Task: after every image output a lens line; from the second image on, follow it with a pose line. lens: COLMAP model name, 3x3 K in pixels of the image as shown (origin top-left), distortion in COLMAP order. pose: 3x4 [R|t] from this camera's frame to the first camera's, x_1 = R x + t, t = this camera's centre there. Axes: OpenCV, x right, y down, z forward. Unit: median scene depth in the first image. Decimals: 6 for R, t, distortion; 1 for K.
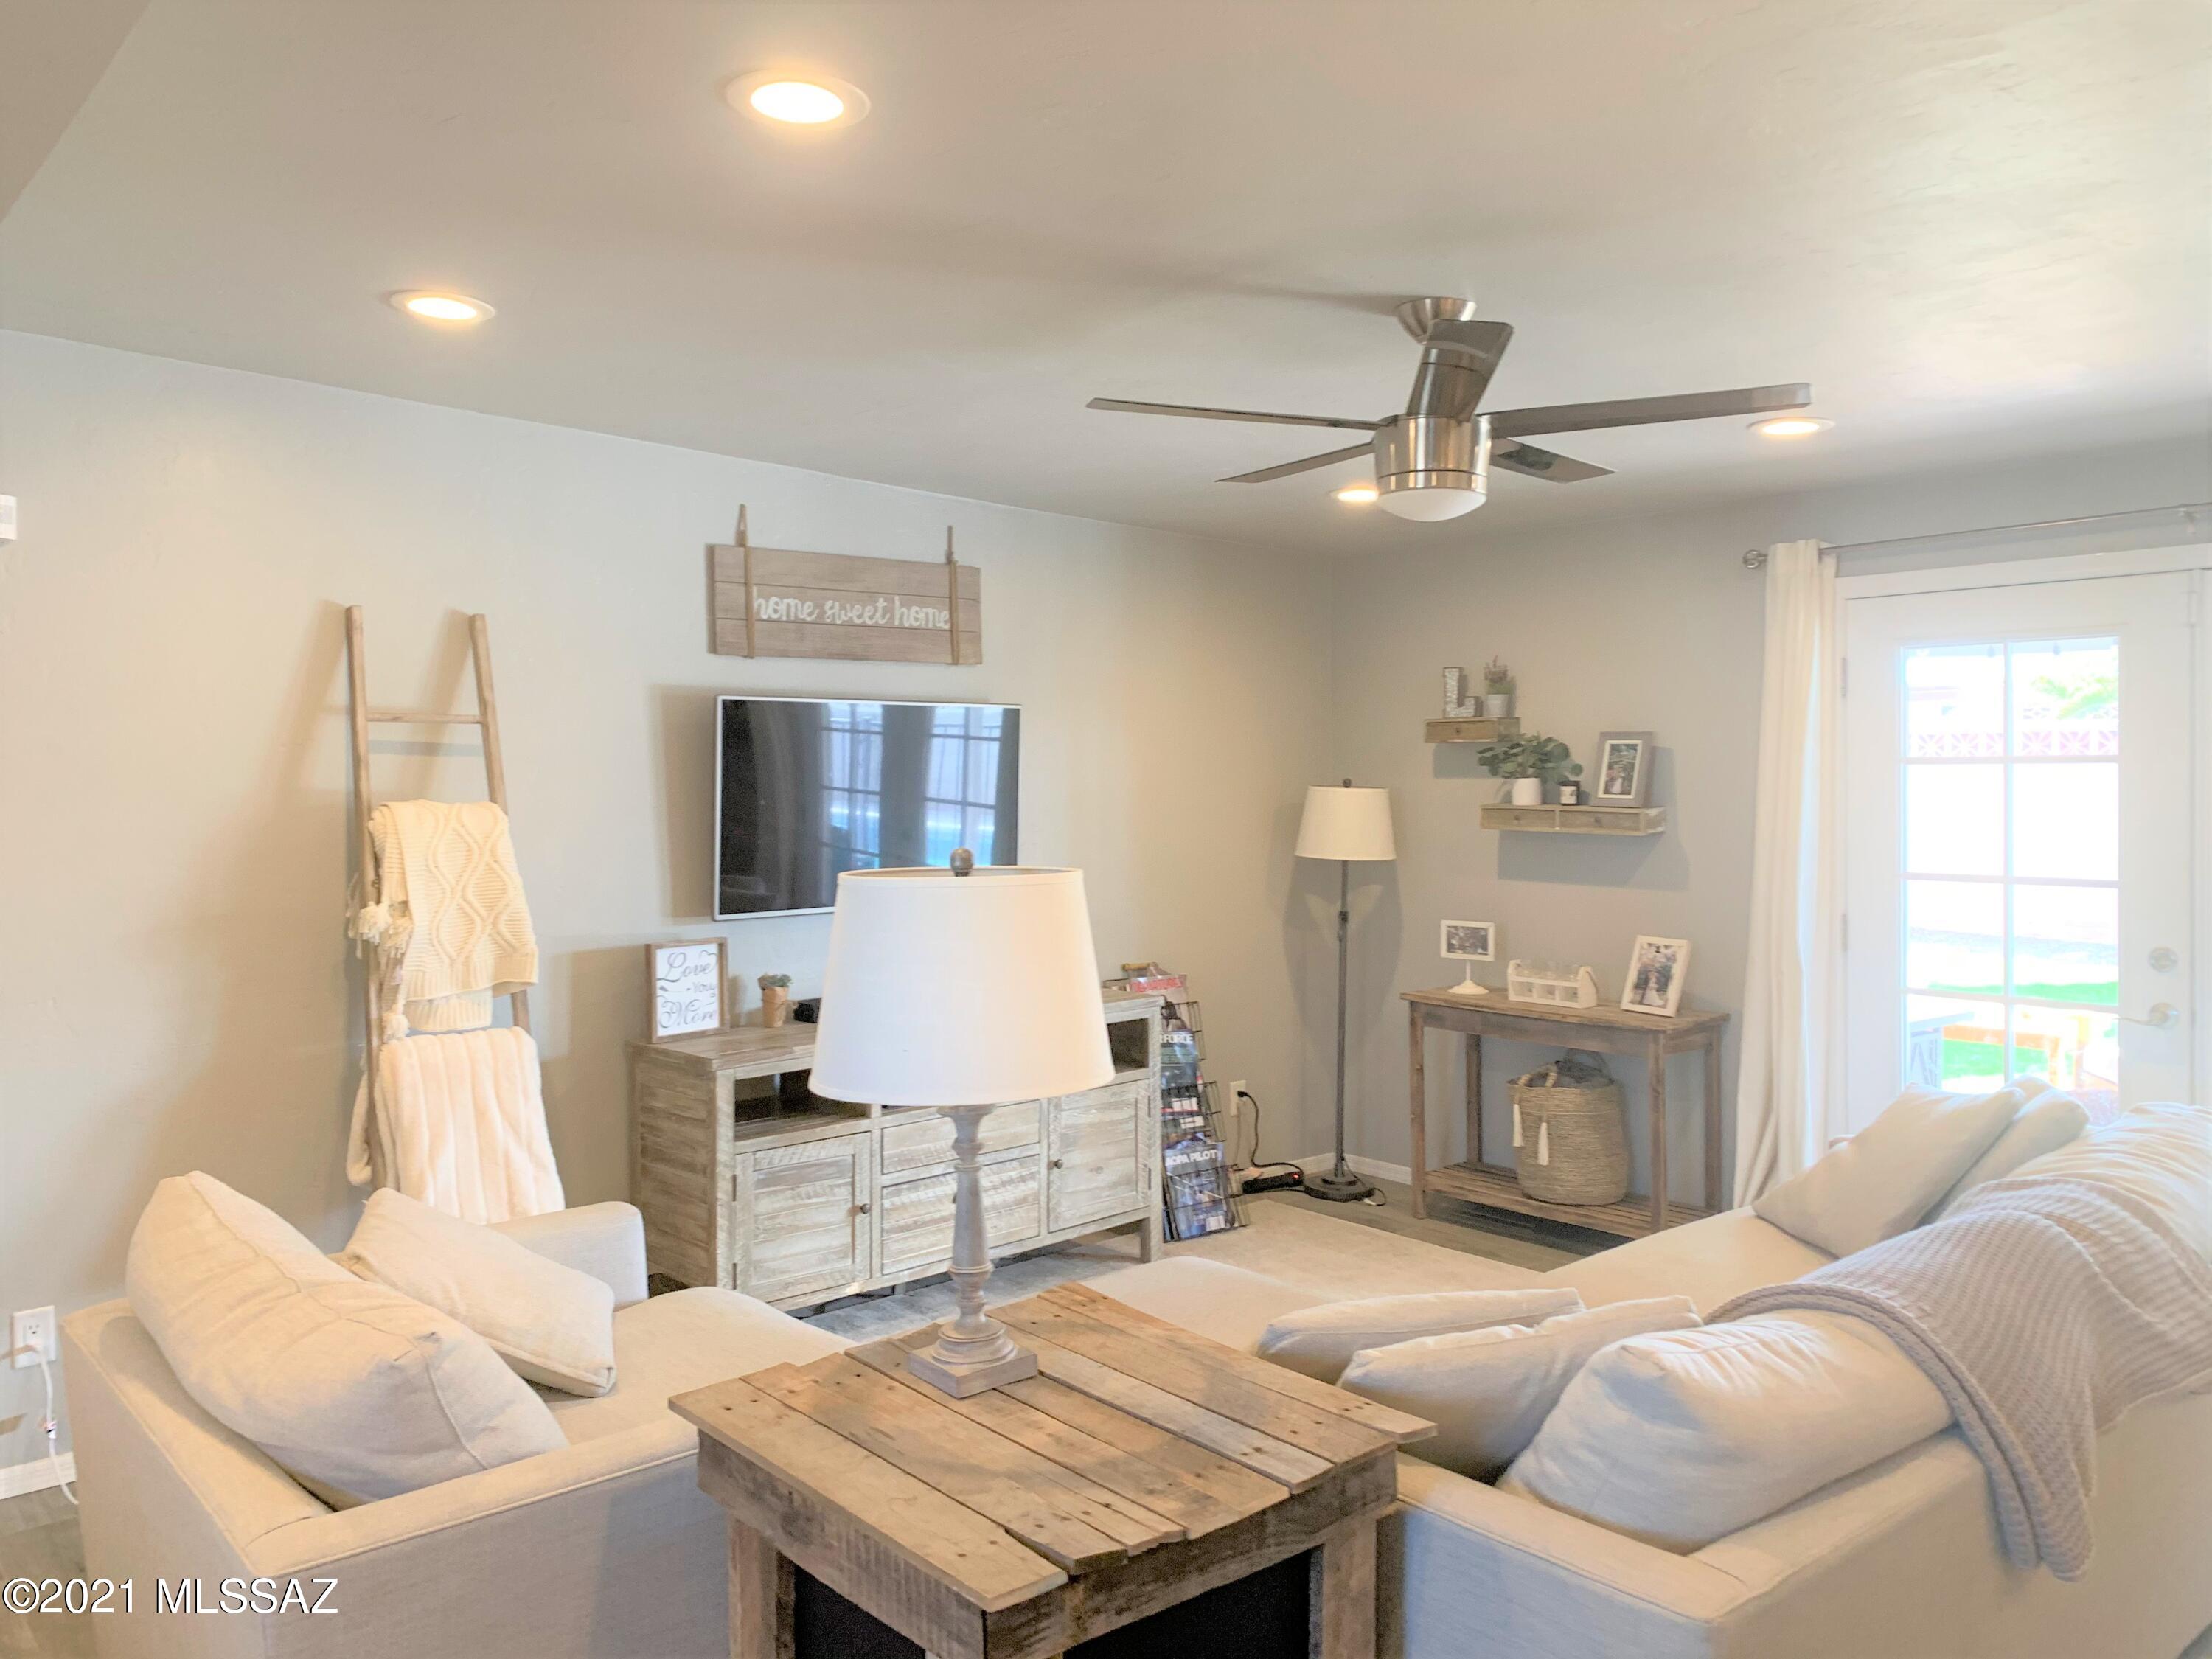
lens RADIAL K [[1678.6, 0, 1081.7], [0, 1678.6, 798.1], [0, 0, 1]] dist [0.060709, -0.081425]
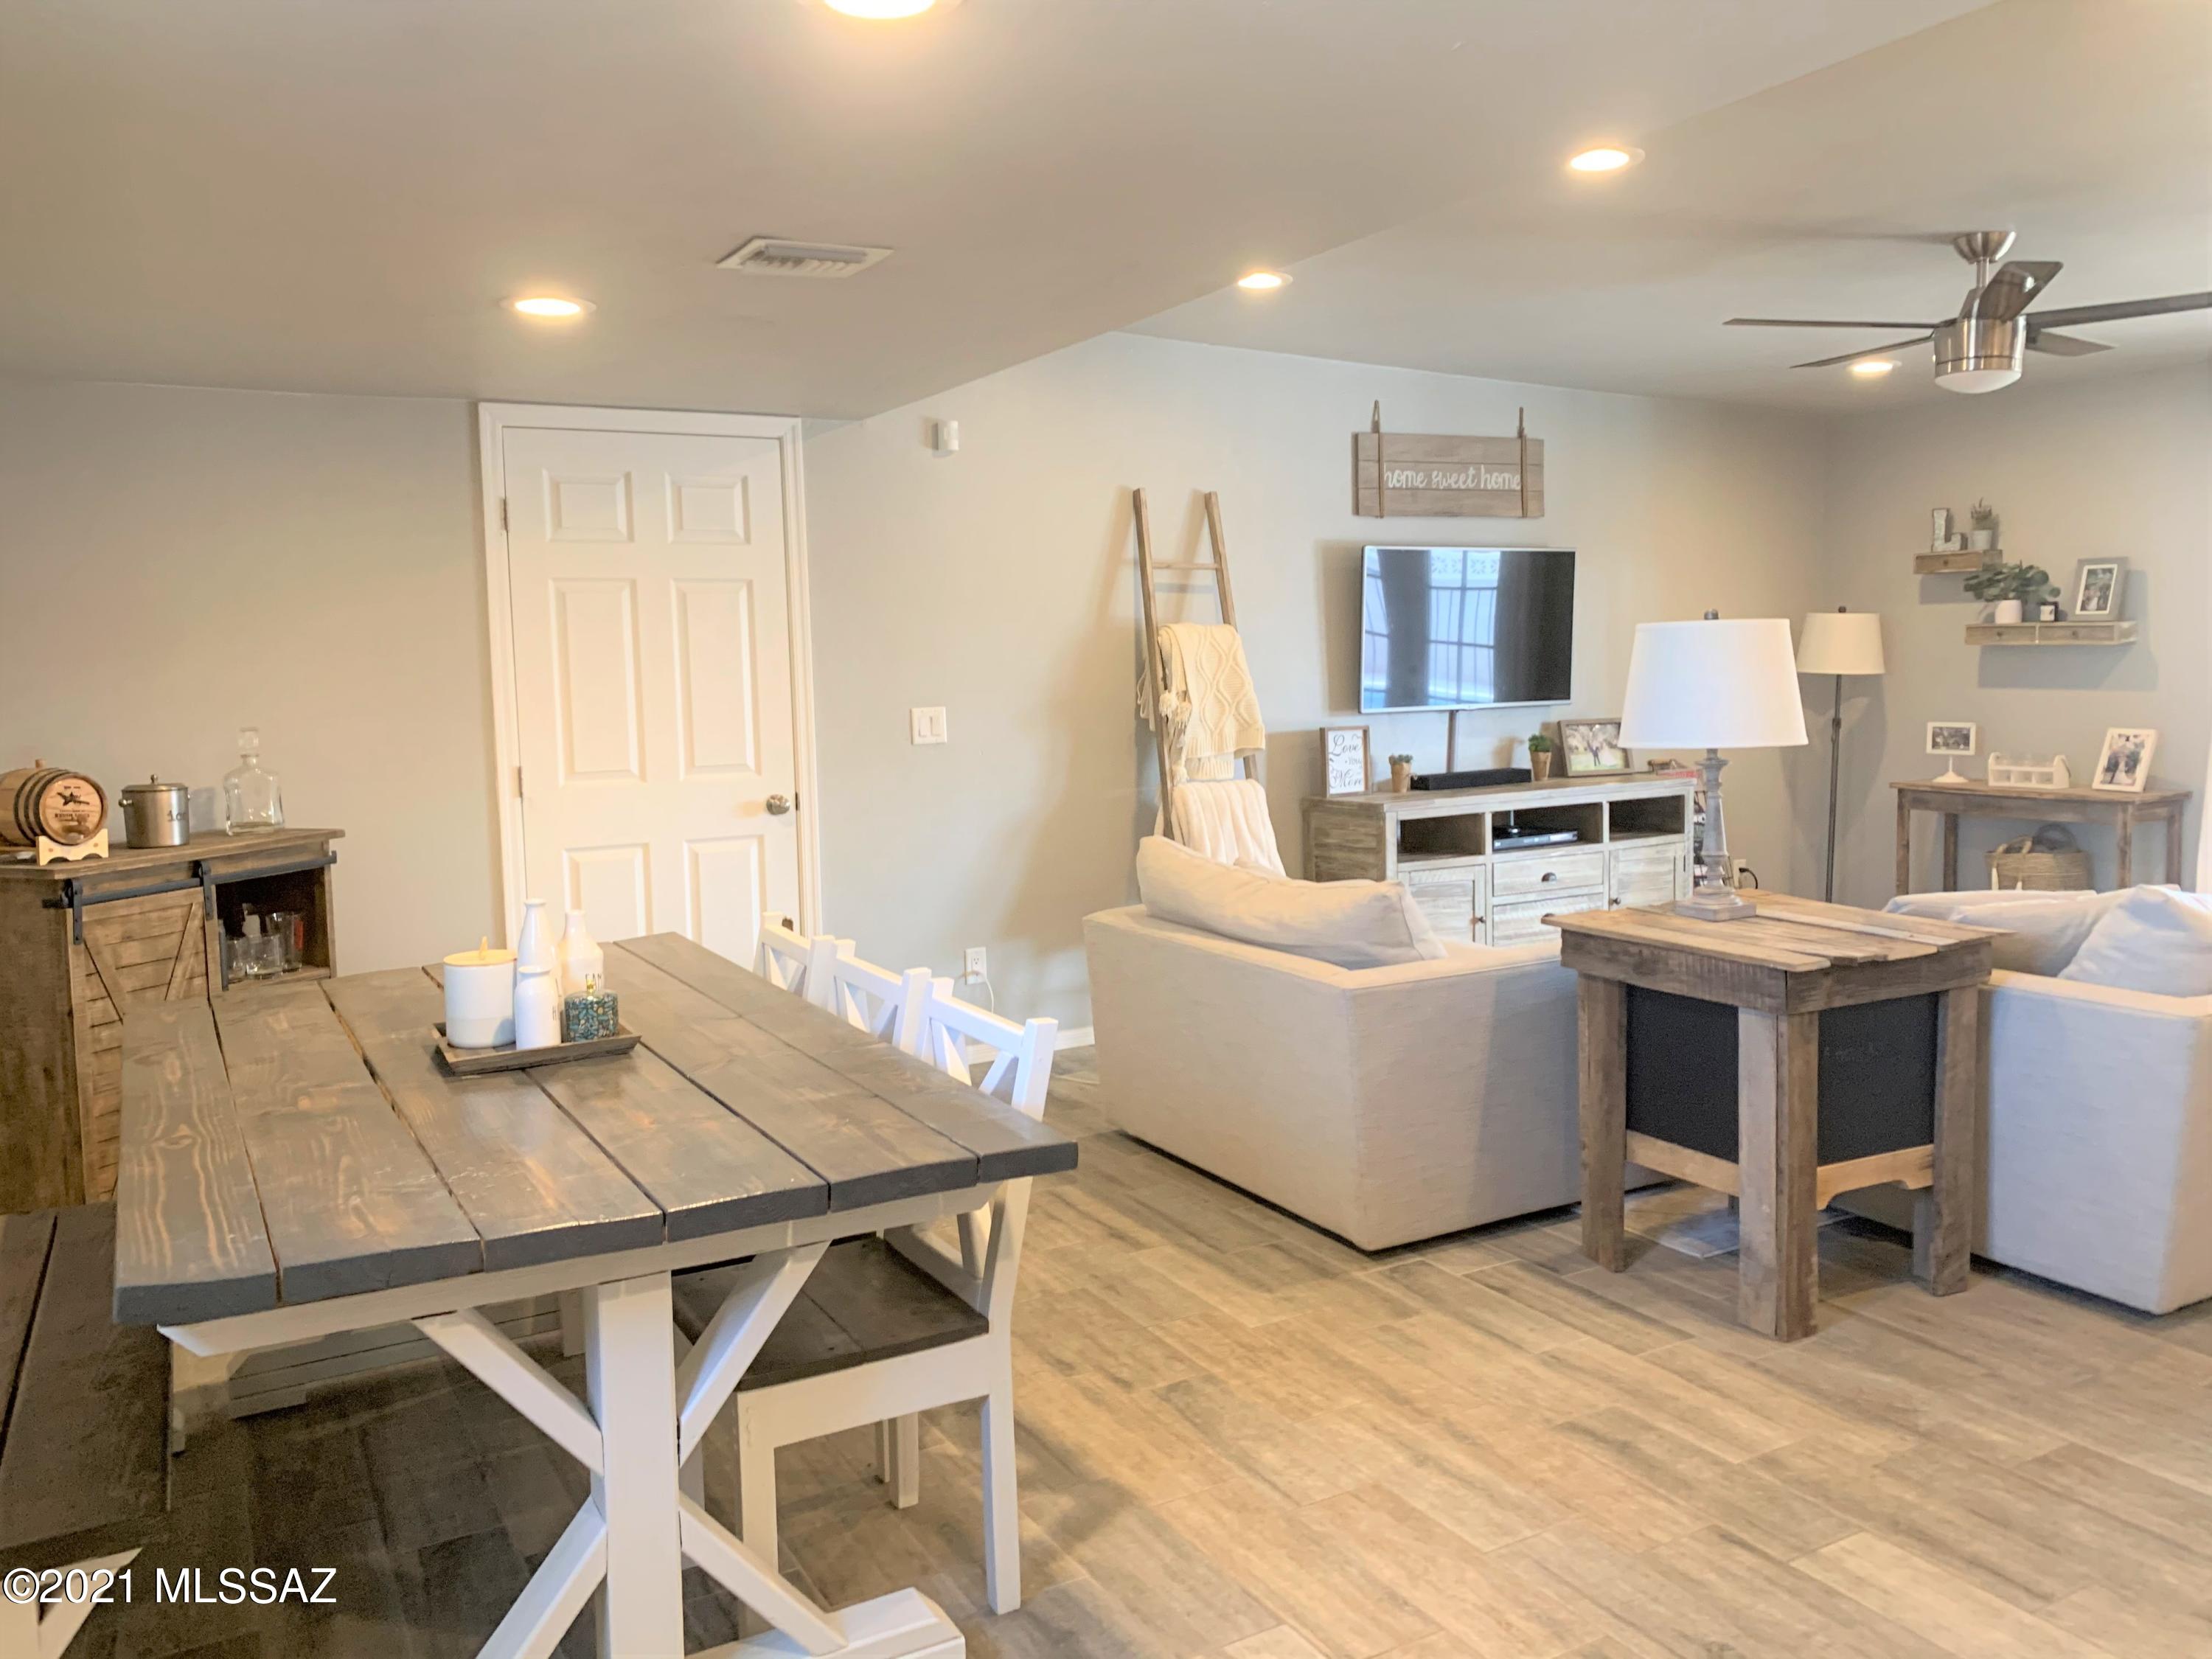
lens RADIAL K [[1678.6, 0, 1099.0], [0, 1678.6, 790.3], [0, 0, 1]] dist [0.060709, -0.081425]
pose [[0.980670, 0.001418, -0.195664, -0.160072], [0.011697, 0.997761, 0.065854, 0.043271], [0.195319, -0.066870, 0.978457, -0.374296]]
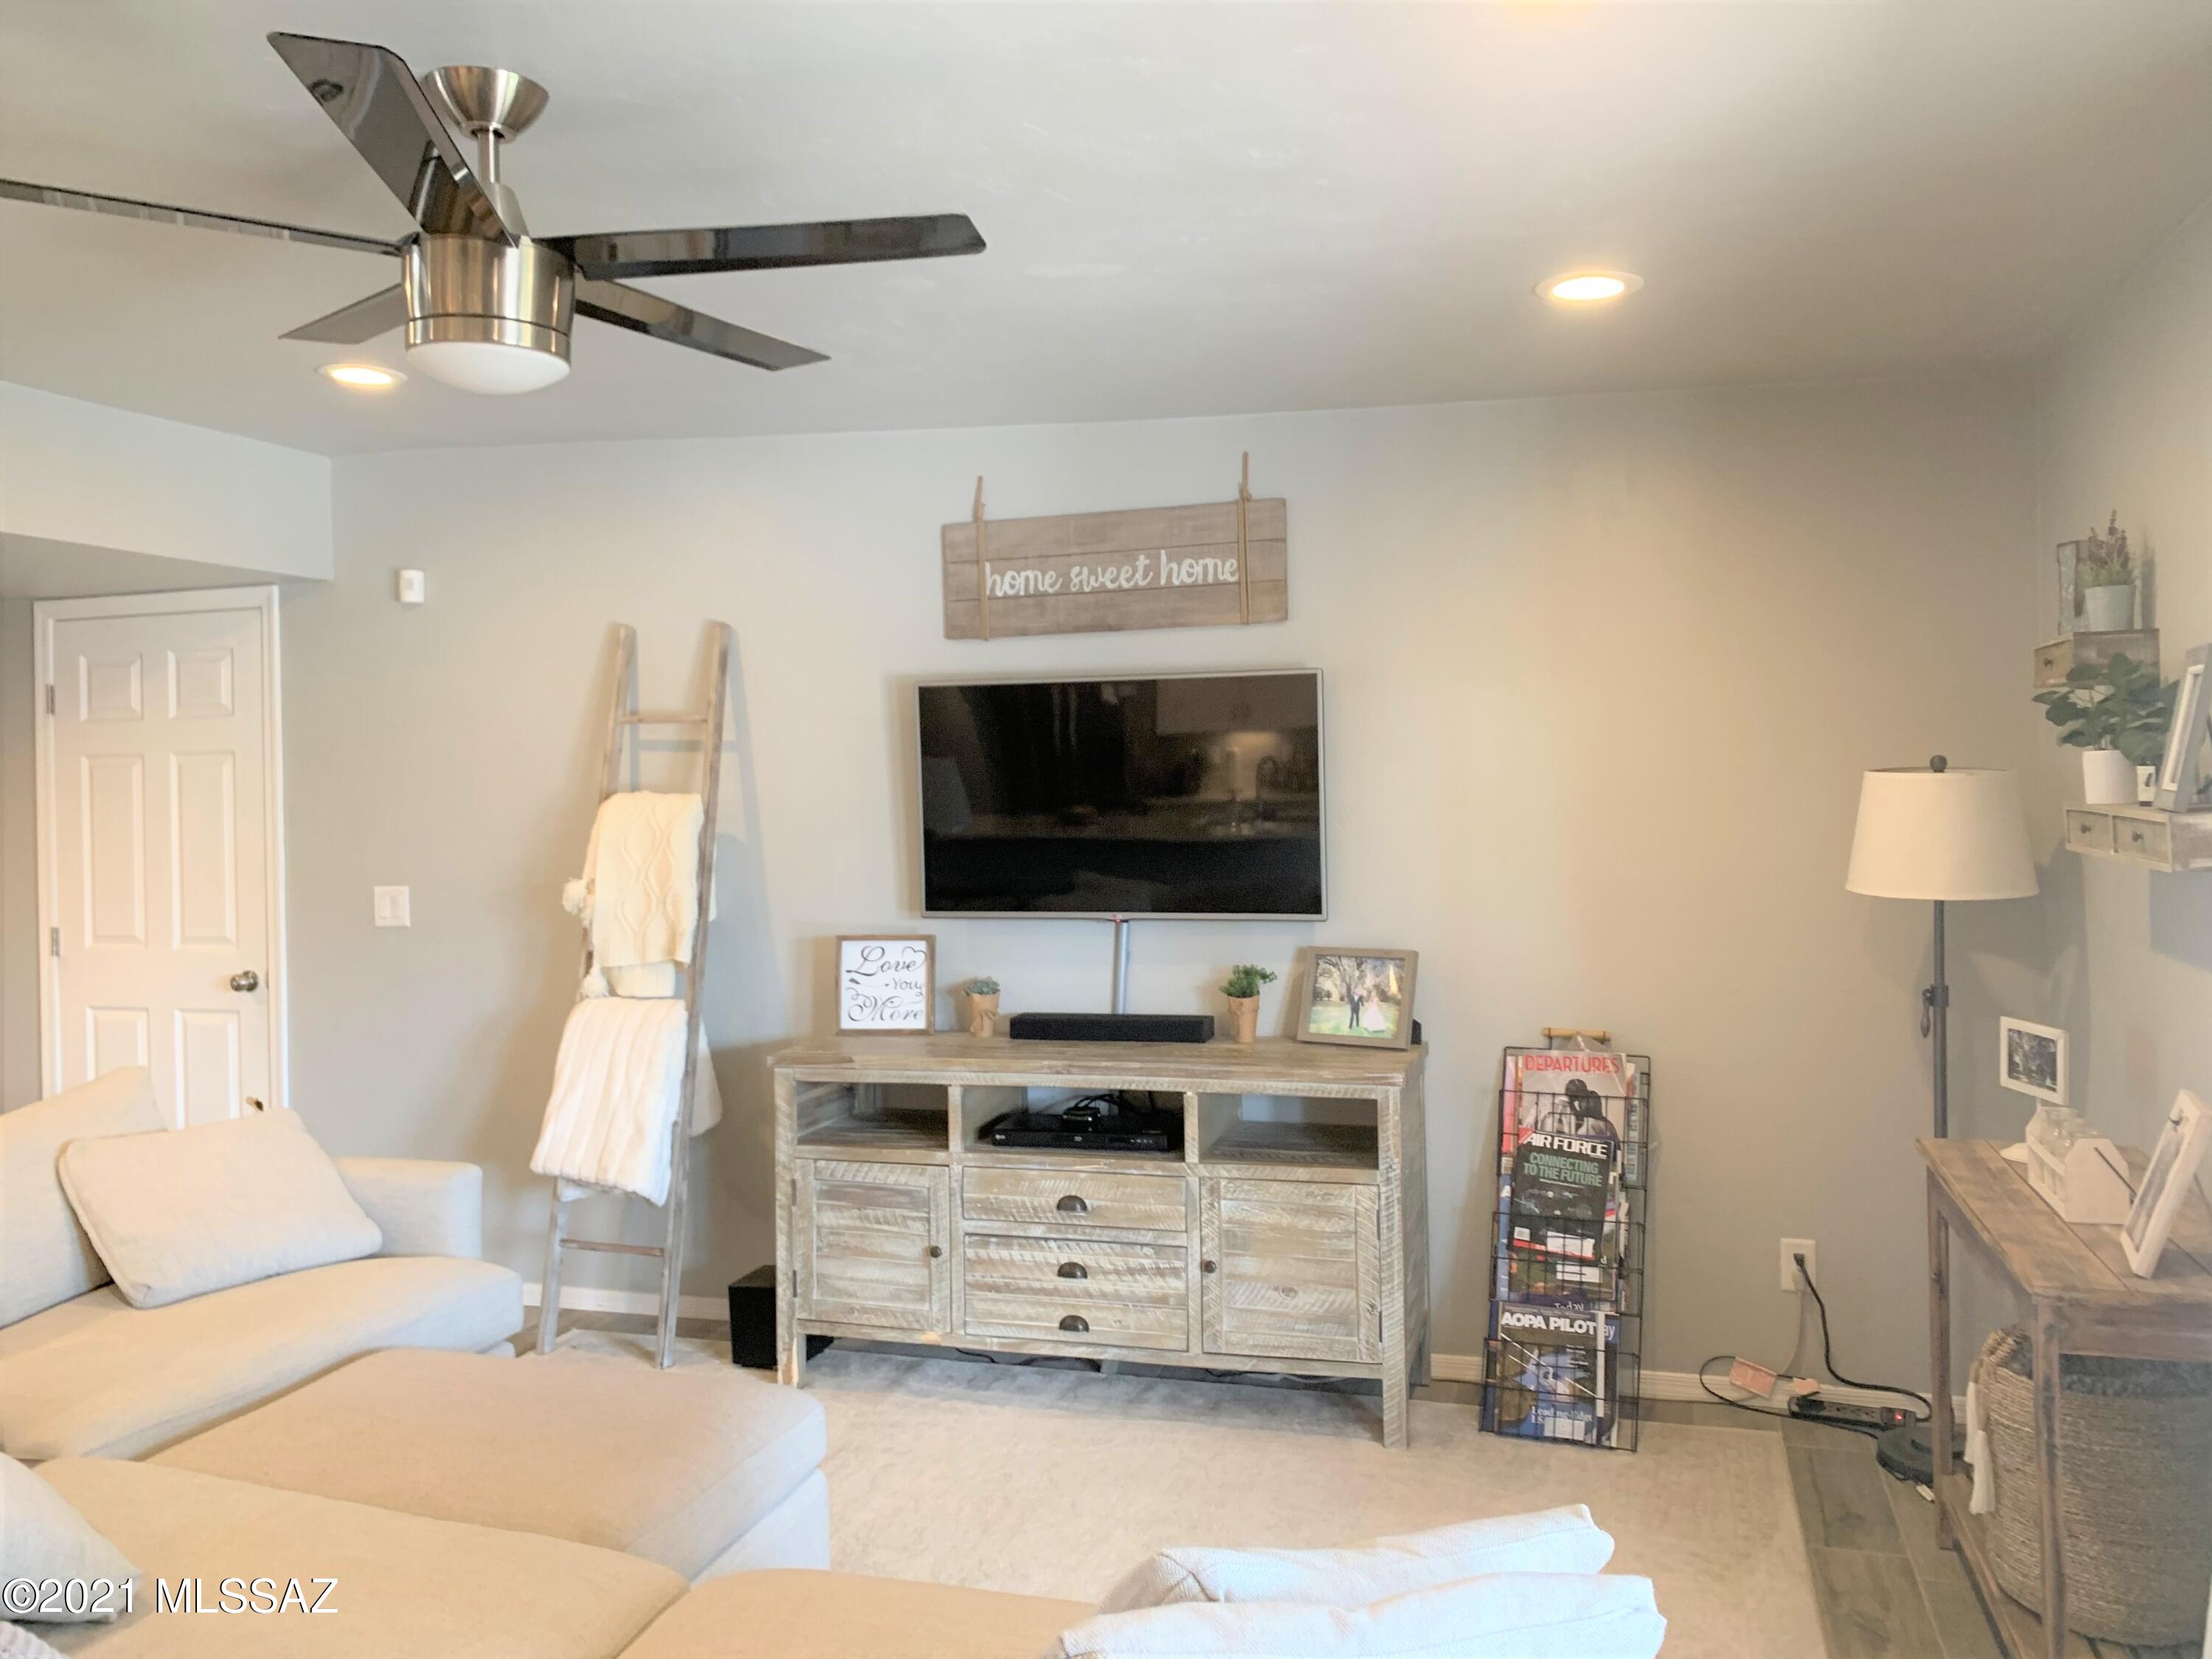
lens RADIAL K [[1678.6, 0, 1150.7], [0, 1678.6, 792.8], [0, 0, 1]] dist [0.060709, -0.081425]
pose [[0.529894, -0.000924, -0.848064, 0.659391], [-0.001432, 0.999997, -0.001984, 0.003395], [0.848063, 0.002266, 0.529891, 0.601273]]
